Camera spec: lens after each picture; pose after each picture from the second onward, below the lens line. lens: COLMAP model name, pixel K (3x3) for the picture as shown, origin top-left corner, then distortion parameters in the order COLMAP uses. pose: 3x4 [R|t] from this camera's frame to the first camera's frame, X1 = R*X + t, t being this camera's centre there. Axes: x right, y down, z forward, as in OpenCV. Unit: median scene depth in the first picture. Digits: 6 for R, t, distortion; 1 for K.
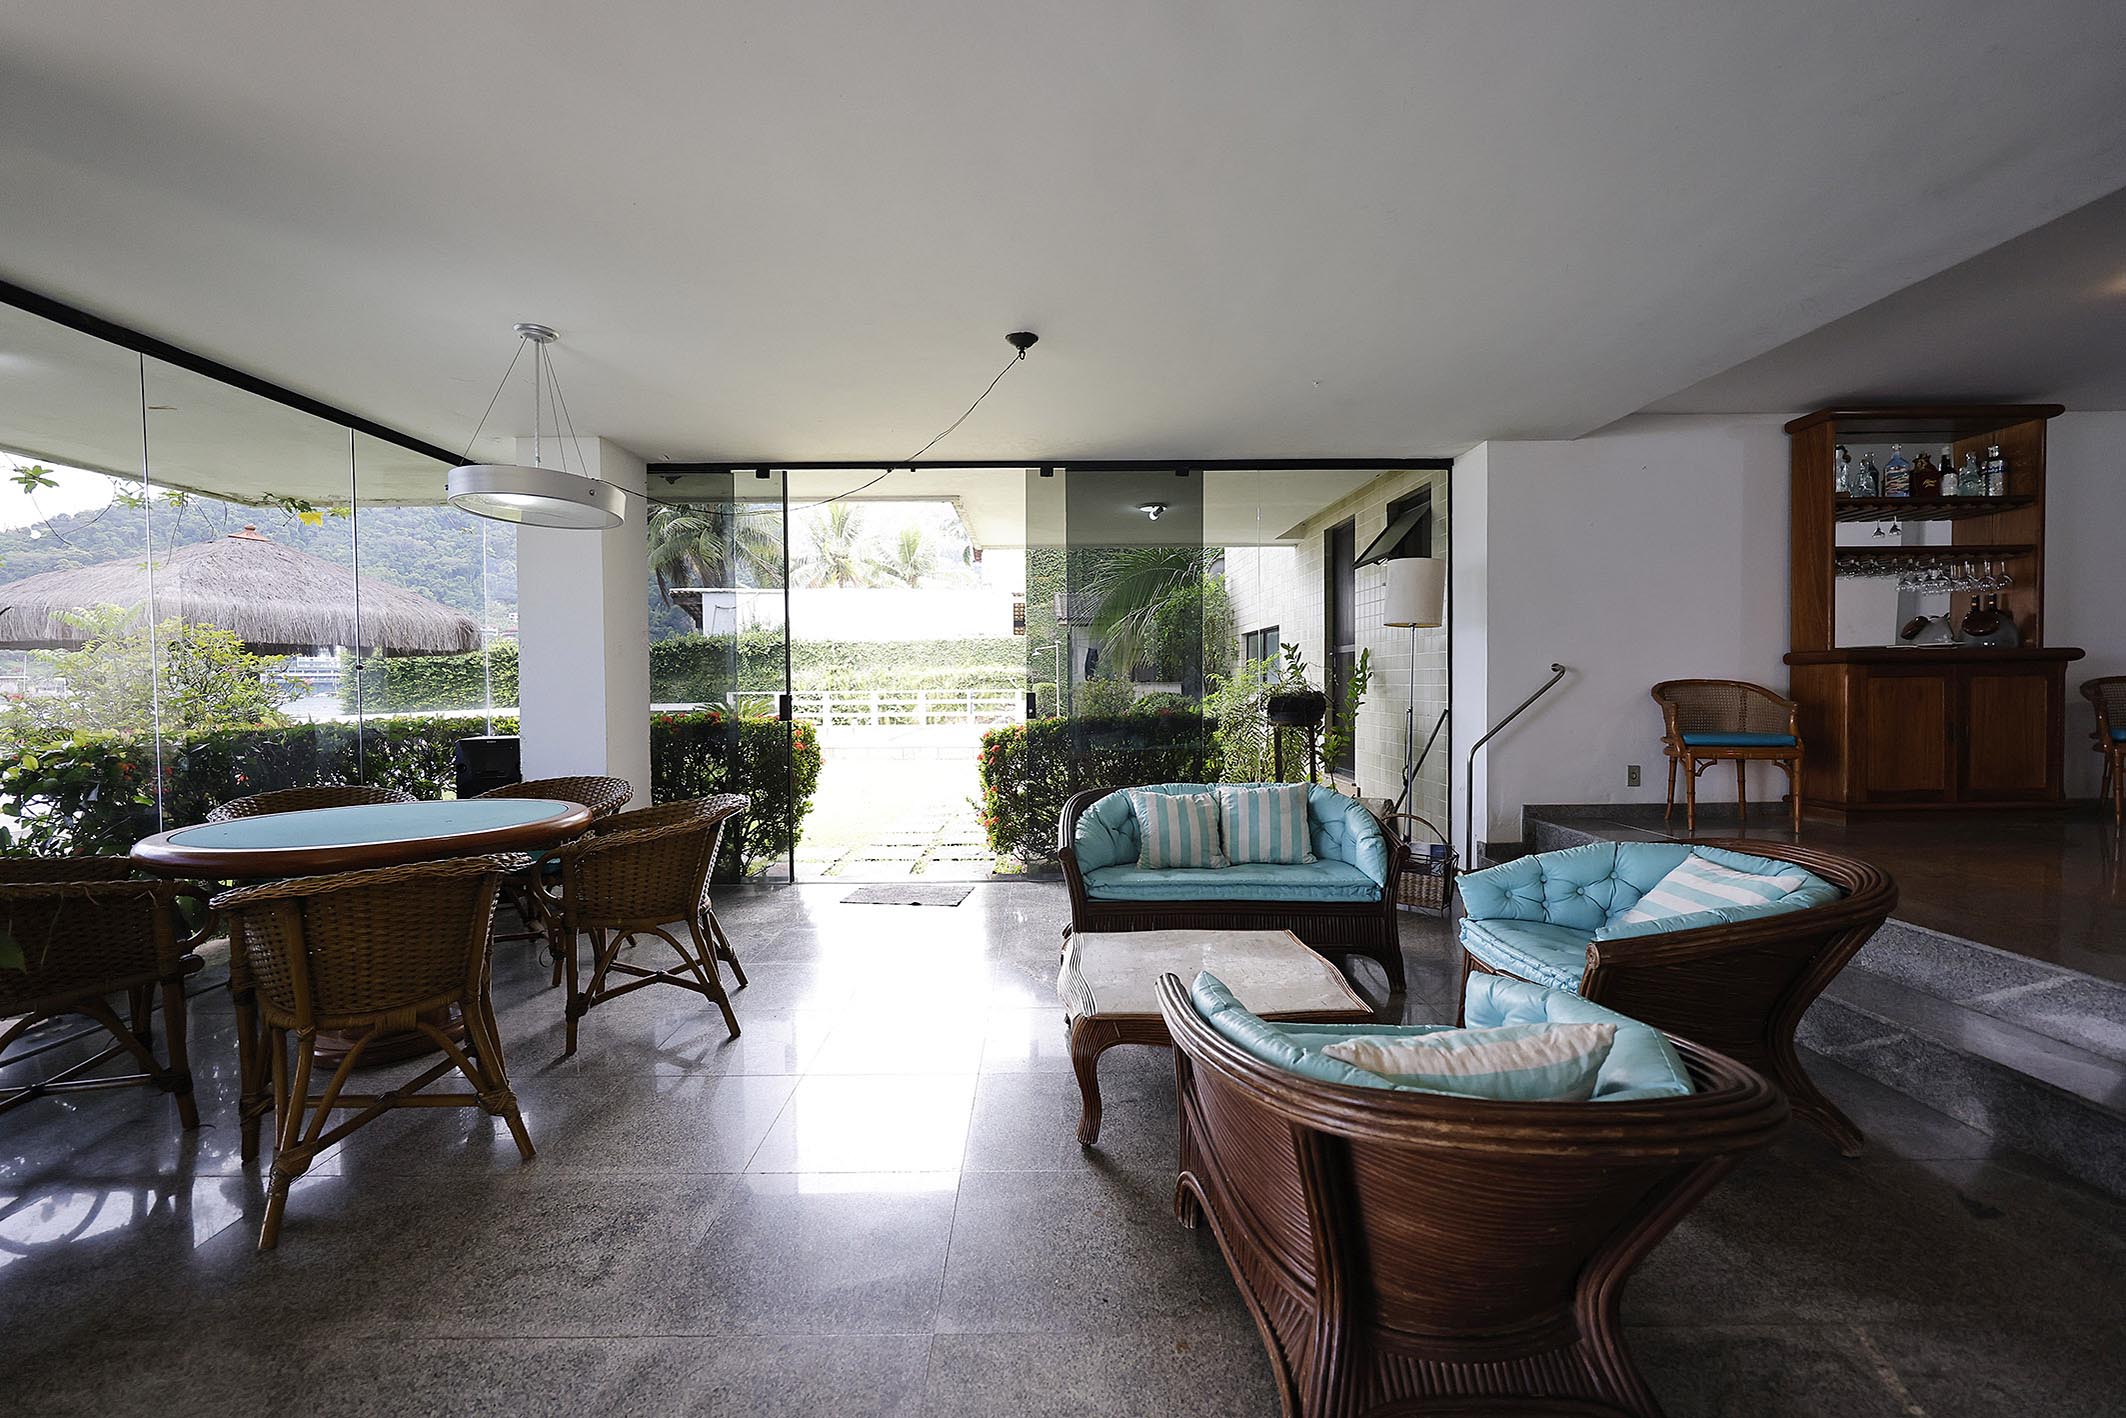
lens RADIAL K [[841.0, 0, 1055.1], [0, 841.0, 701.5], [0, 0, 1]] dist [-0.000009, 0.000497]
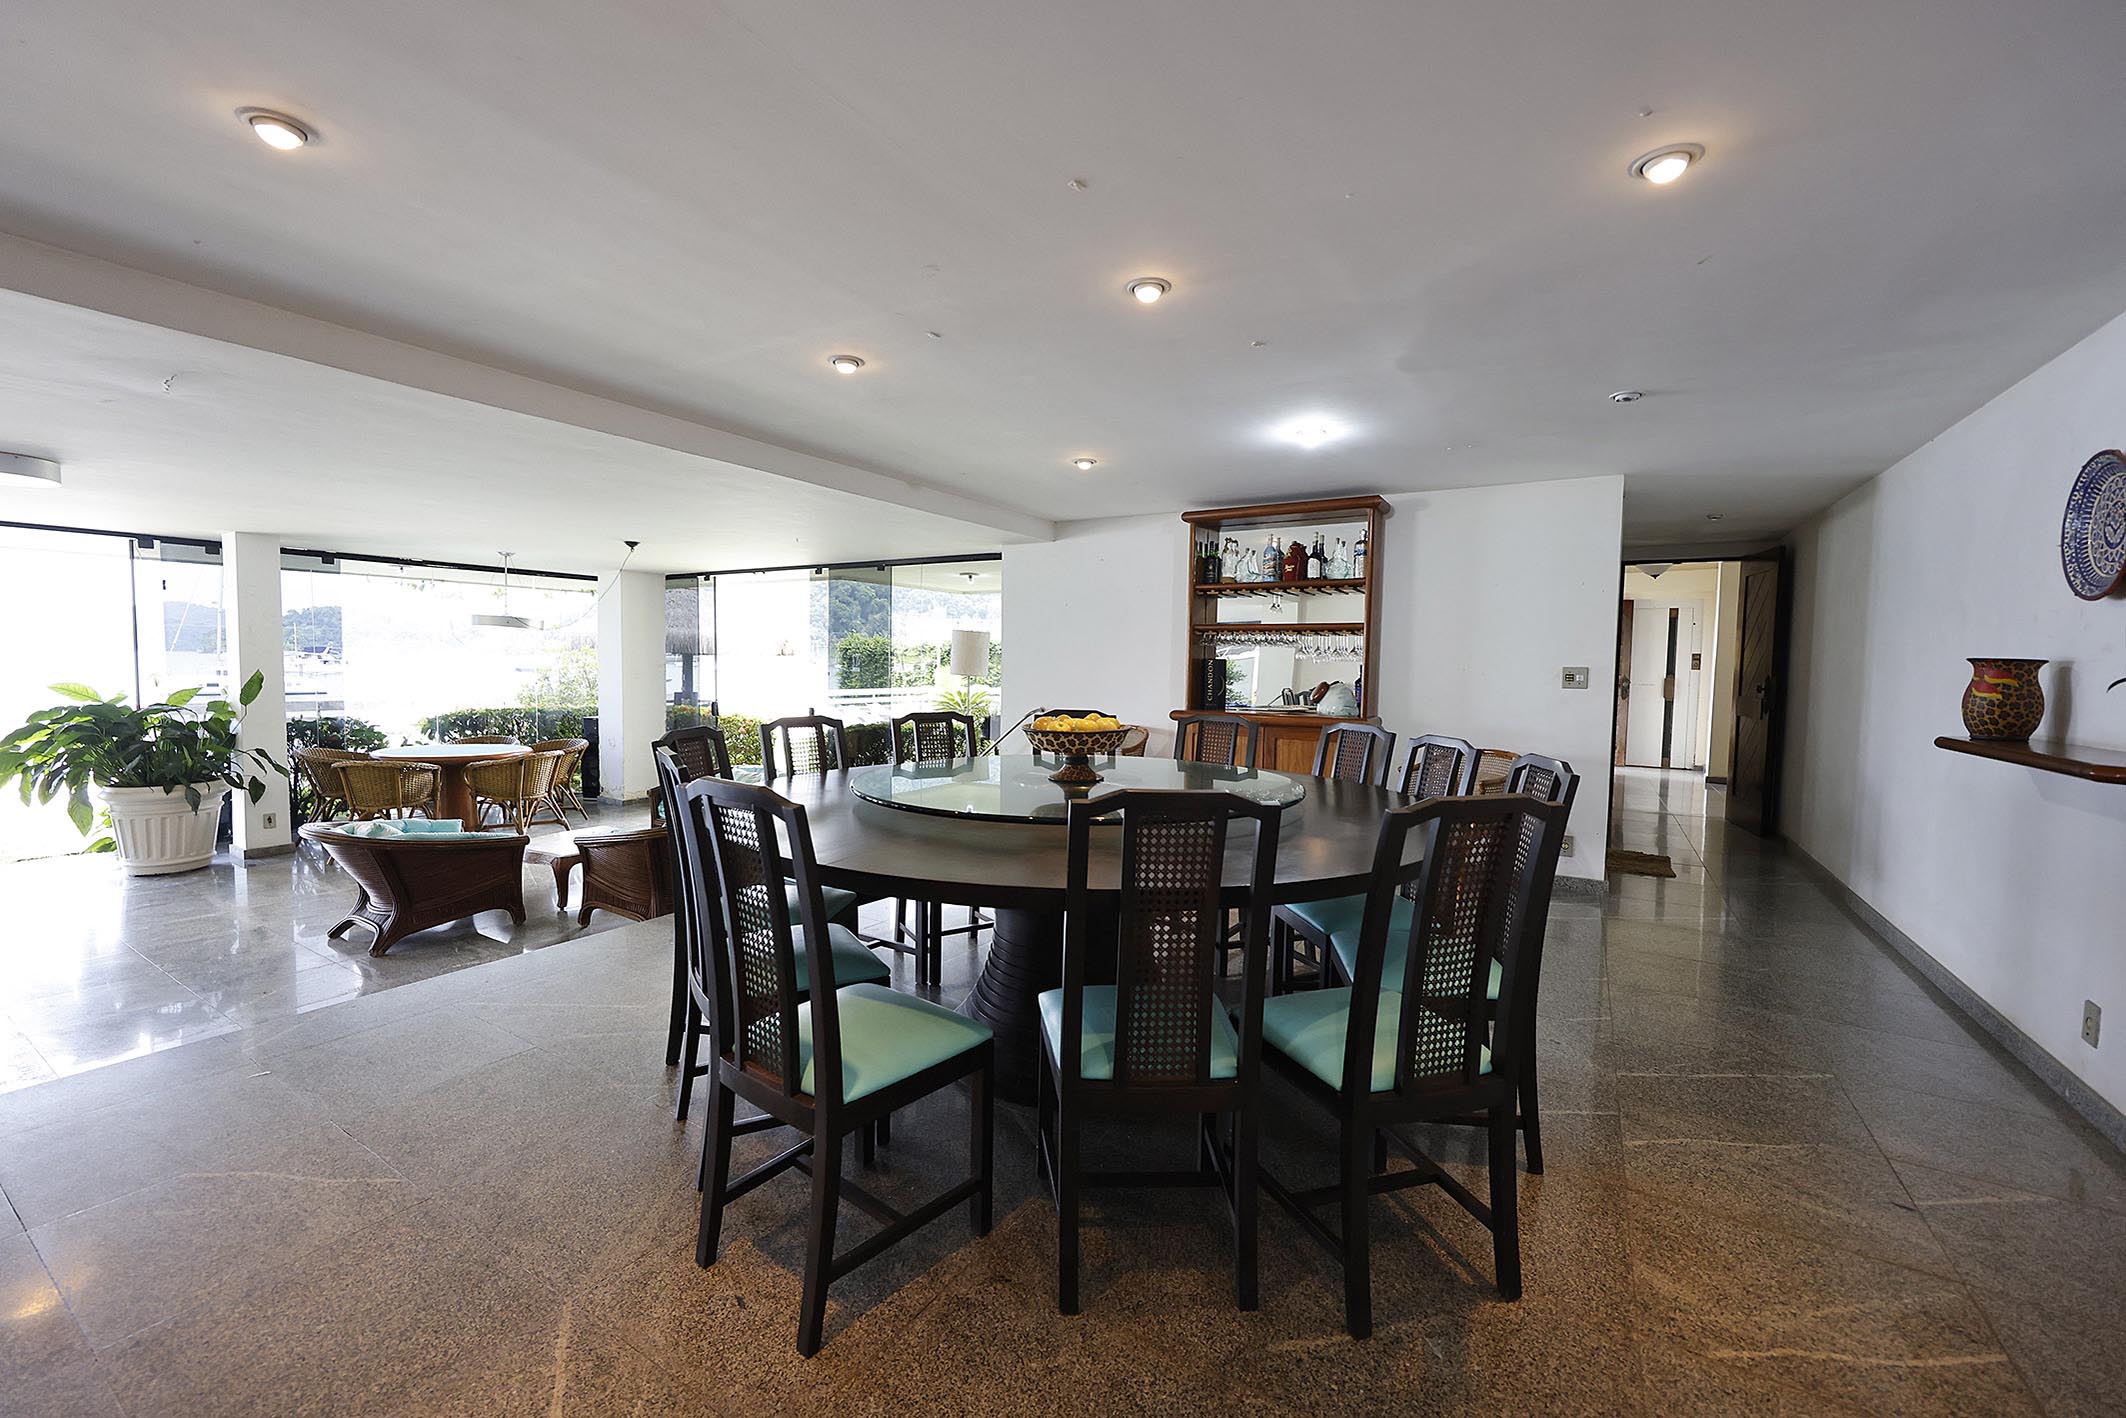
lens RADIAL K [[860.1, 0, 1053.9], [0, 860.1, 707.4], [0, 0, 1]] dist [0.001362, 0.000207]
pose [[0.834556, 0.052868, -0.548381, 1.383547], [-0.037344, 0.998524, 0.039433, -0.101957], [0.549656, -0.012430, 0.835298, -0.138649]]
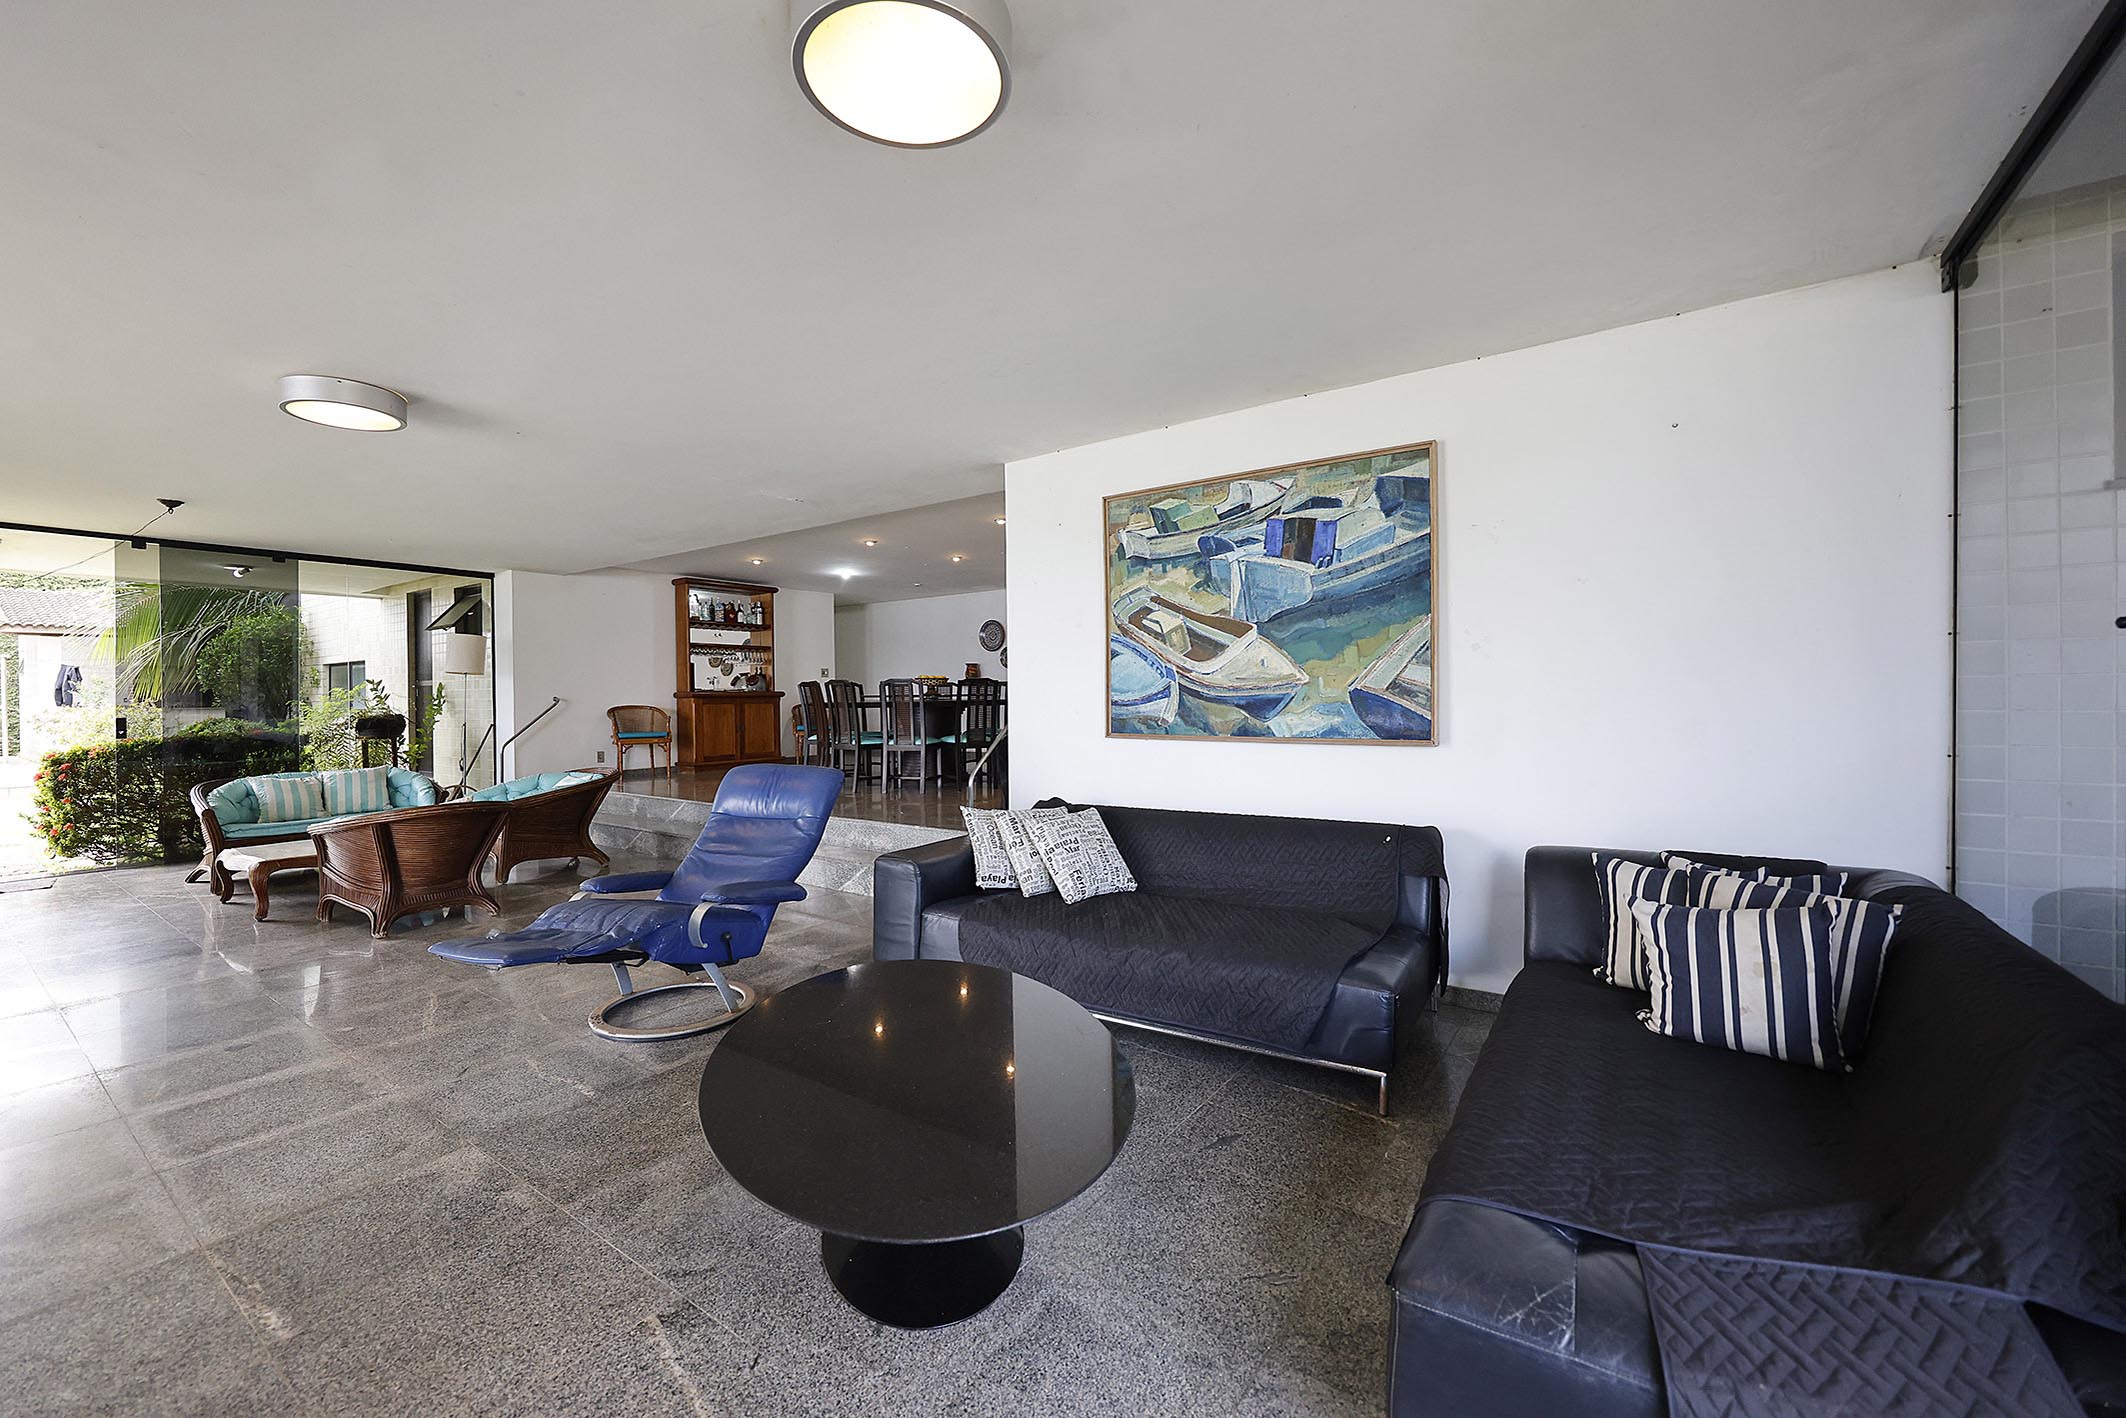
lens RADIAL K [[839.3, 0, 1063.0], [0, 839.3, 709.0], [0, 0, 1]] dist [-0.012297, -0.000079]
pose [[0.575348, -0.006859, 0.817880, -0.249346], [0.022330, 0.999724, -0.007324, 0.018475], [-0.817604, 0.022477, 0.575342, -0.938257]]
